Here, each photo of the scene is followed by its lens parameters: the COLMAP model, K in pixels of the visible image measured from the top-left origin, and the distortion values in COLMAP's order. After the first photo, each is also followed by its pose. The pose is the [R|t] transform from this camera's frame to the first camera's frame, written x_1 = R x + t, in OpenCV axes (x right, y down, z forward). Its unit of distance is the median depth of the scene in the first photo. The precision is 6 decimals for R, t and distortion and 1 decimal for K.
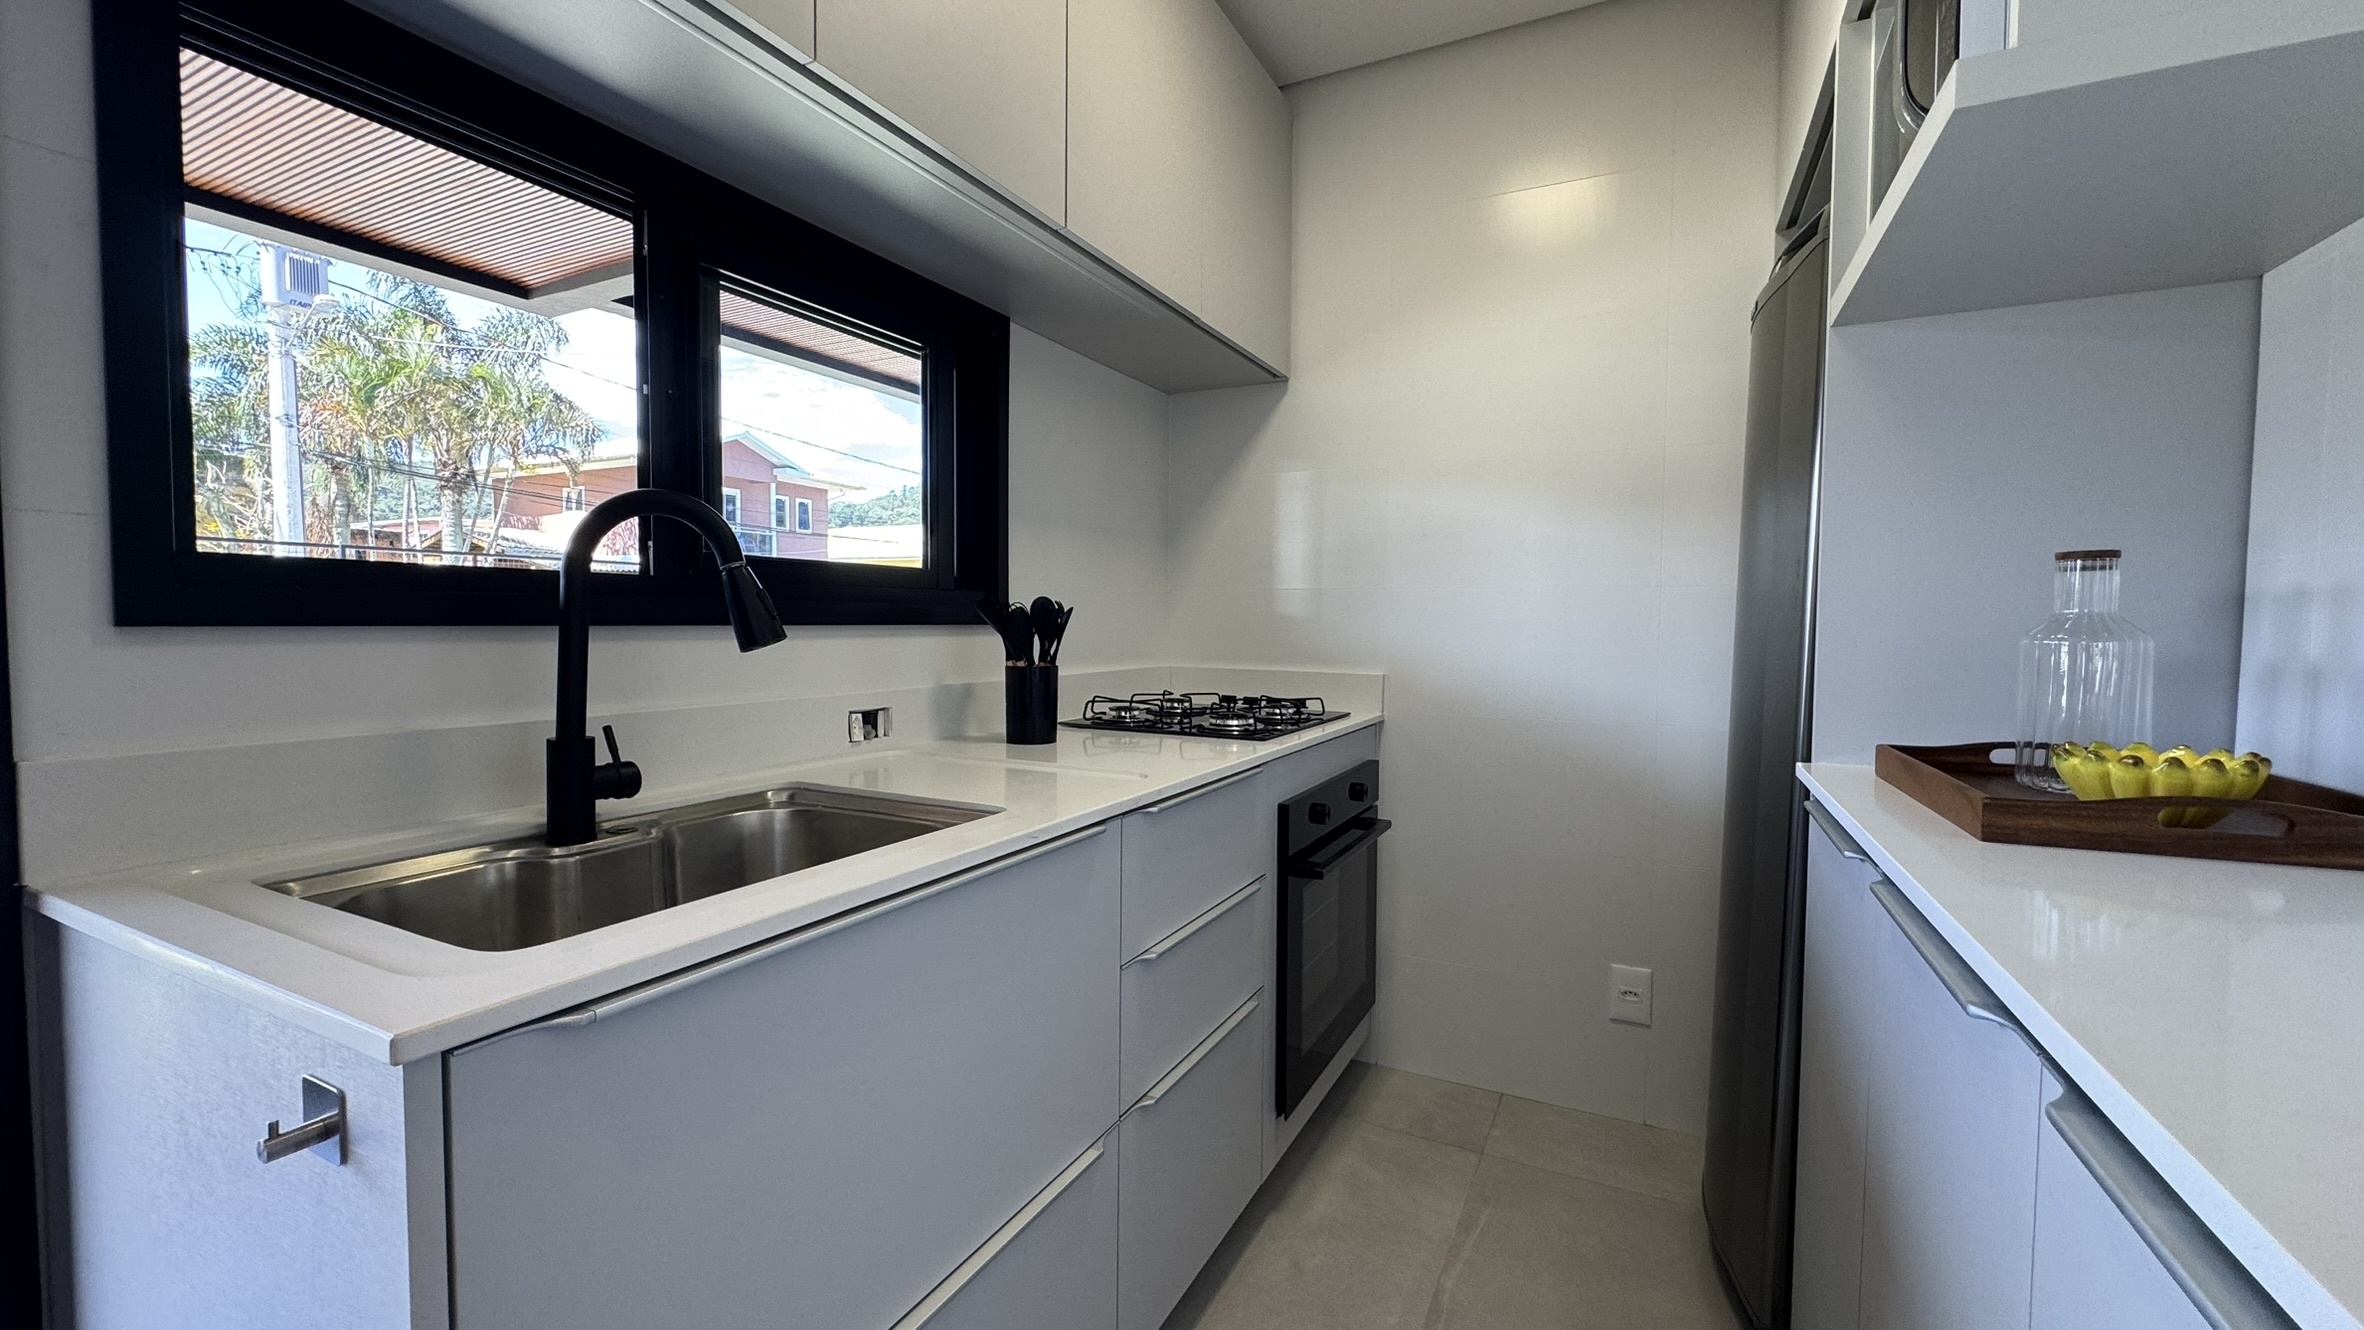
lens RADIAL K [[944.1, 0, 1191.7], [0, 944.1, 663.1], [0, 0, 1]] dist [-0.003418, 0.000574]
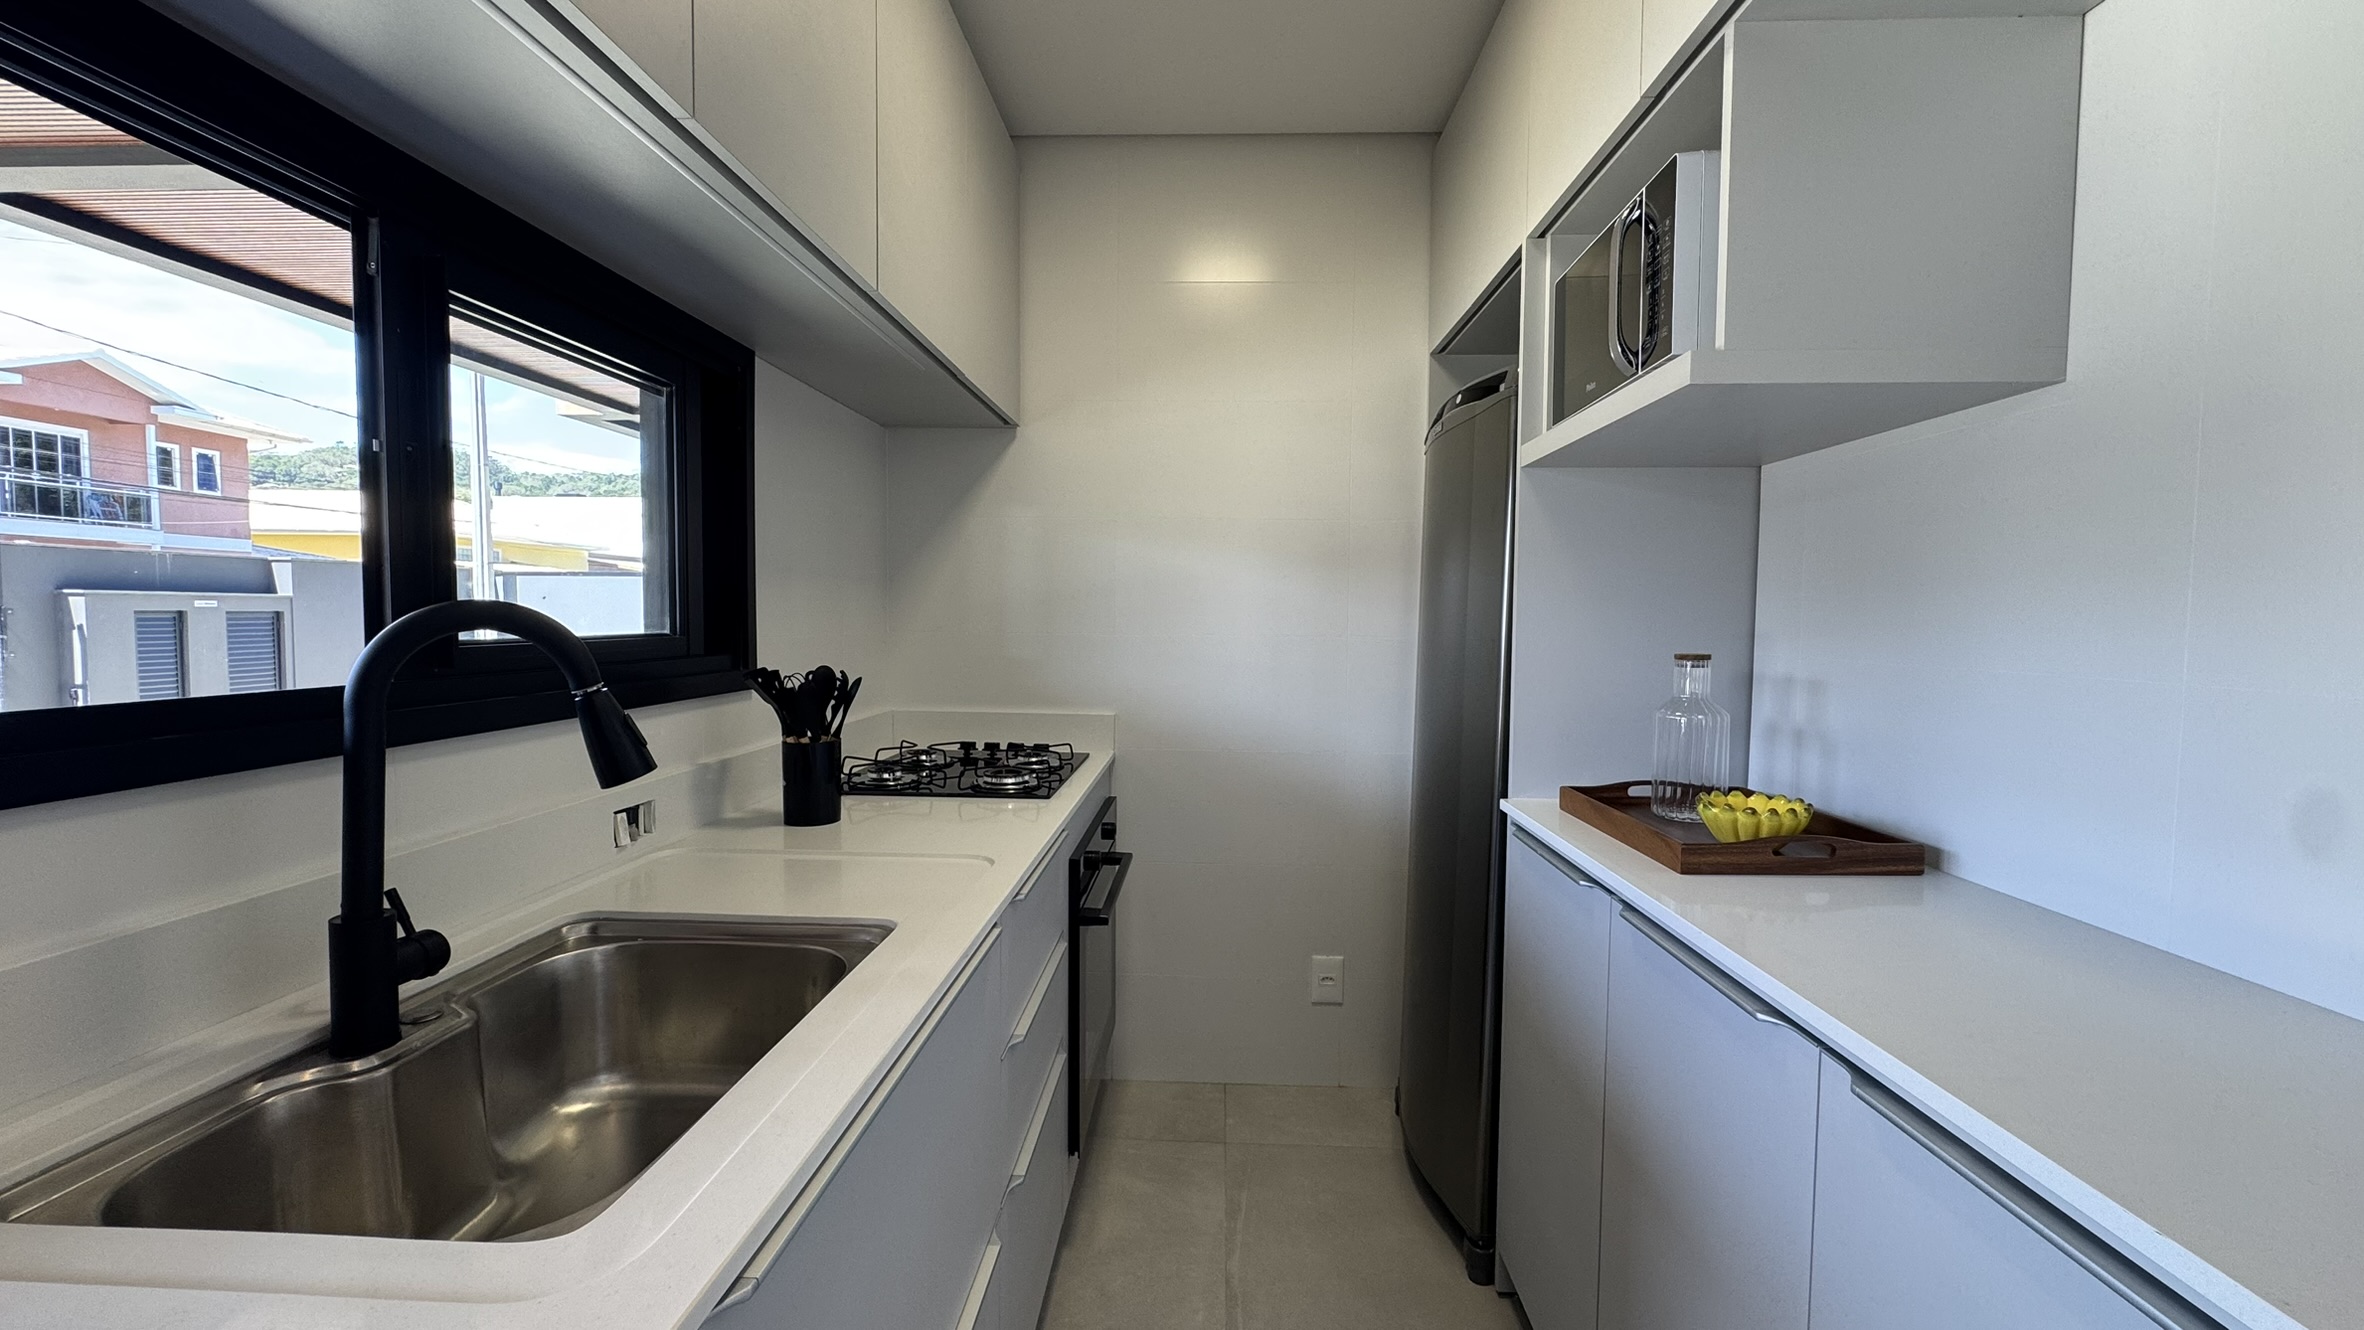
lens RADIAL K [[944.1, 0, 1190.2], [0, 944.1, 663.0], [0, 0, 1]] dist [-0.003418, 0.000574]
pose [[0.909057, -0.019276, 0.416225, -0.213716], [0.013919, 0.999777, 0.015902, -0.081303], [-0.416439, -0.008662, 0.909122, -0.002425]]
